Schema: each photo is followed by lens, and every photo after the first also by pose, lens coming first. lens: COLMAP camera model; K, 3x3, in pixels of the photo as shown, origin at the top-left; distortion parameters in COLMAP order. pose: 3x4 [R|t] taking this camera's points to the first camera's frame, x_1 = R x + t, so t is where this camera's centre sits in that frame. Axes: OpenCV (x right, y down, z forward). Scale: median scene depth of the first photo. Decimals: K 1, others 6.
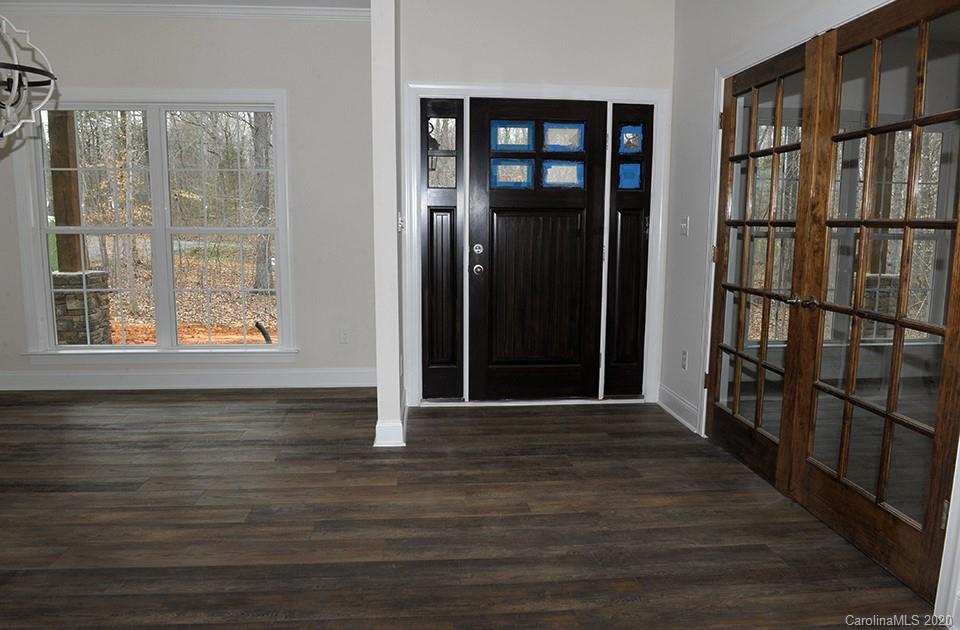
lens RADIAL K [[660.1, 0, 480.0], [0, 660.1, 315.0], [0, 0, 1]] dist [-0.057544, 0.000632]
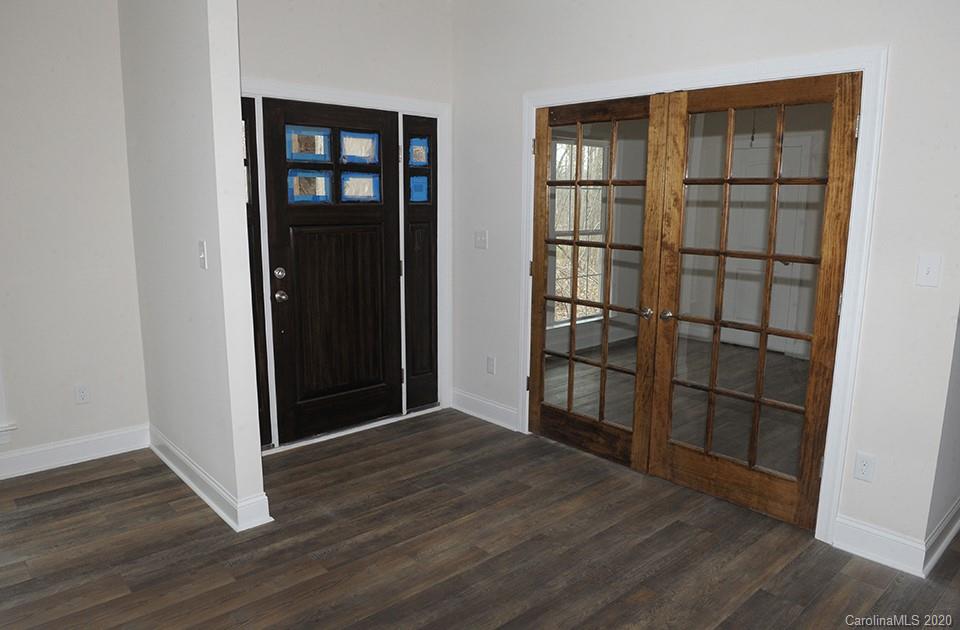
lens RADIAL K [[660.1, 0, 480.0], [0, 660.1, 315.0], [0, 0, 1]] dist [-0.057544, 0.000632]
pose [[0.789351, -0.106657, 0.604607, -0.368471], [0.080322, 0.994270, 0.070532, -0.096540], [-0.608665, -0.007111, 0.793395, 0.171640]]
